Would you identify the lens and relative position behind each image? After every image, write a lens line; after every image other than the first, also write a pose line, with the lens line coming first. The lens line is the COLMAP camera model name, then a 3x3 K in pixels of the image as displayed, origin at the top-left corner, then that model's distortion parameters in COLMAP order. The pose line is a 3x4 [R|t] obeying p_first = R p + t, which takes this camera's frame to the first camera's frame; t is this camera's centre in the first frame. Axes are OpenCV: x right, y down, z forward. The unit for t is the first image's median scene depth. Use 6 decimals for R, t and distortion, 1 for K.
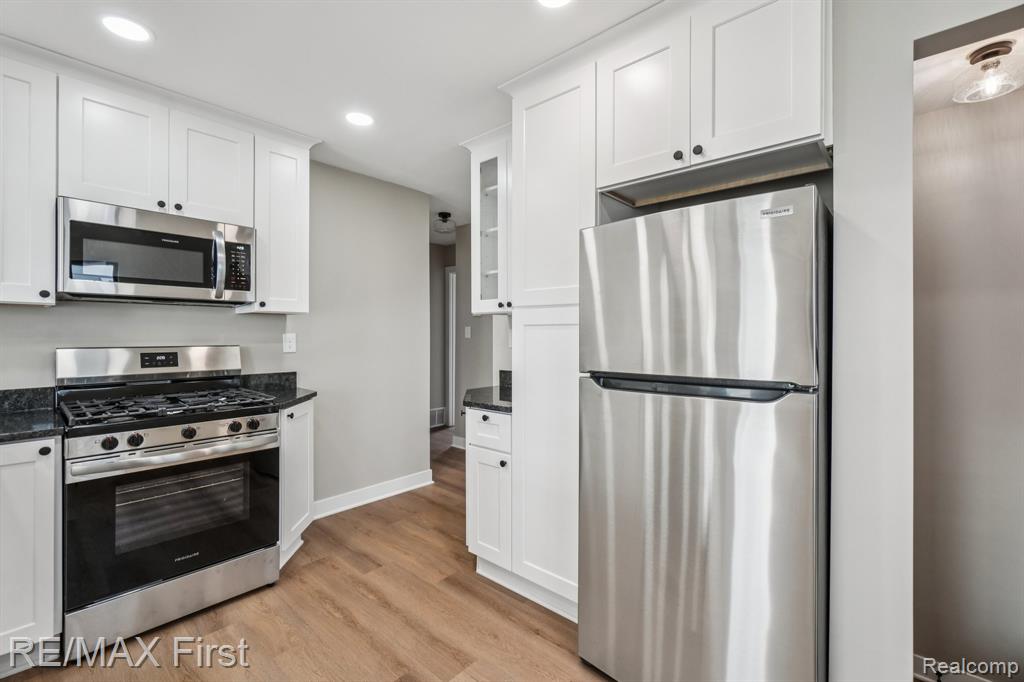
lens RADIAL K [[441.6, 0, 512.1], [0, 441.6, 335.5], [0, 0, 1]] dist [-0.005965, 0.002534]
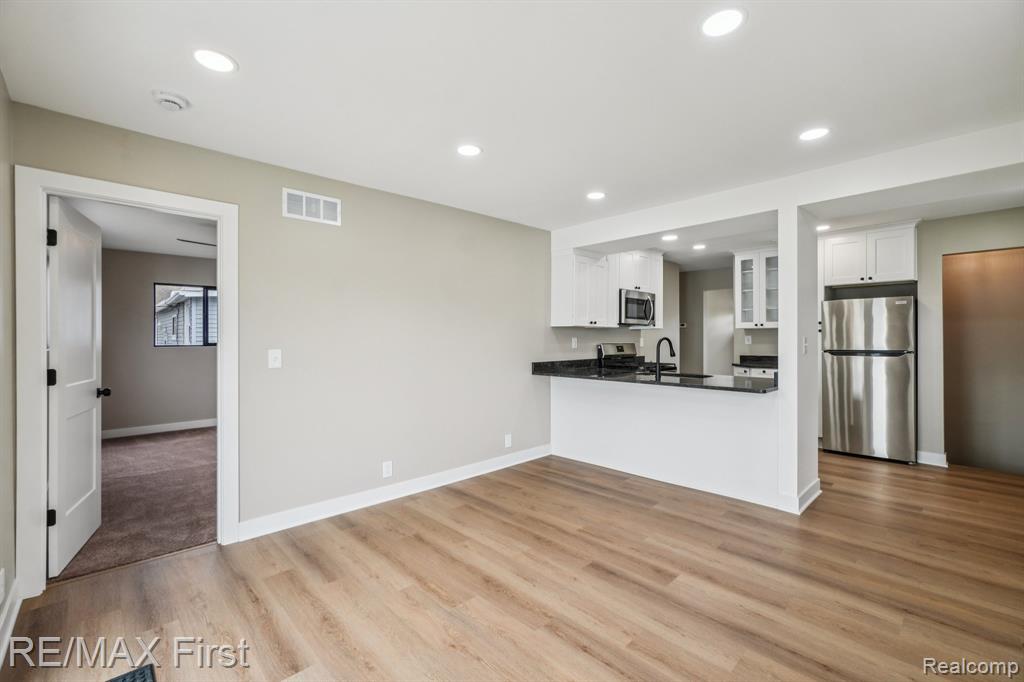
lens RADIAL K [[441.6, 0, 515.0], [0, 441.6, 343.4], [0, 0, 1]] dist [-0.005965, 0.002534]
pose [[0.997588, -0.000004, -0.069409, -1.320932], [0.000655, 0.999956, 0.009366, 0.002753], [0.069406, -0.009389, 0.997544, -1.612627]]
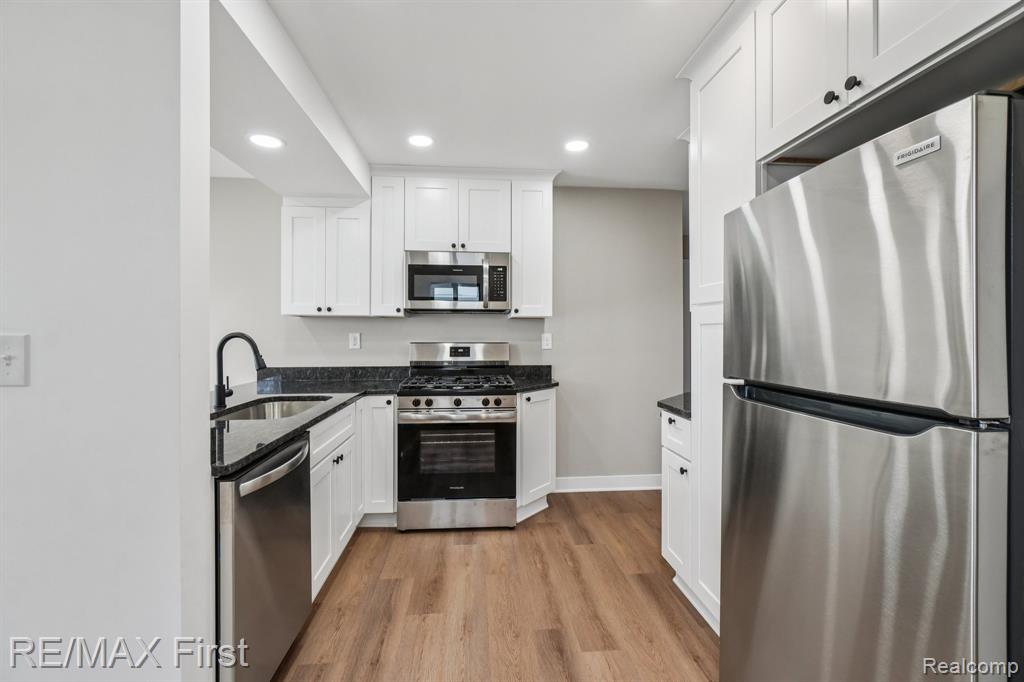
lens RADIAL K [[441.6, 0, 508.2], [0, 441.6, 334.8], [0, 0, 1]] dist [-0.005965, 0.002534]
pose [[0.726986, 0.001610, -0.686650, 0.346937], [-0.002984, 0.999995, -0.000814, -0.000119], [0.686645, 0.002641, 0.726988, 0.053407]]
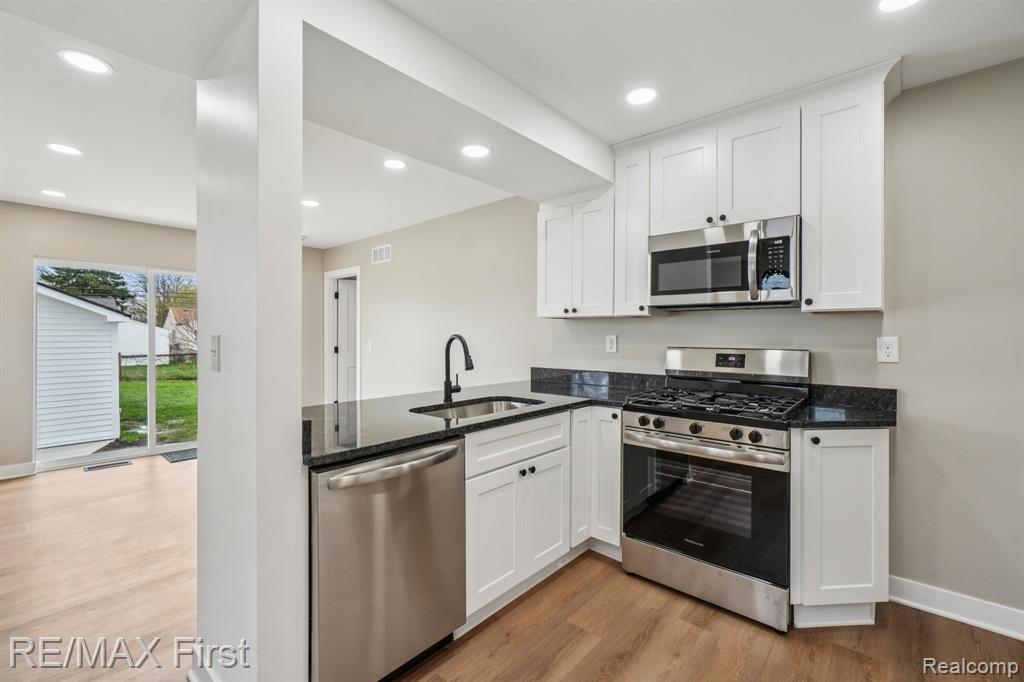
lens RADIAL K [[441.6, 0, 511.0], [0, 441.6, 335.3], [0, 0, 1]] dist [-0.005965, 0.002534]
pose [[0.013708, 0.000154, -0.999906, 0.308113], [-0.007503, 0.999972, 0.000051, -0.003191], [0.999878, 0.007501, 0.013709, 0.482669]]
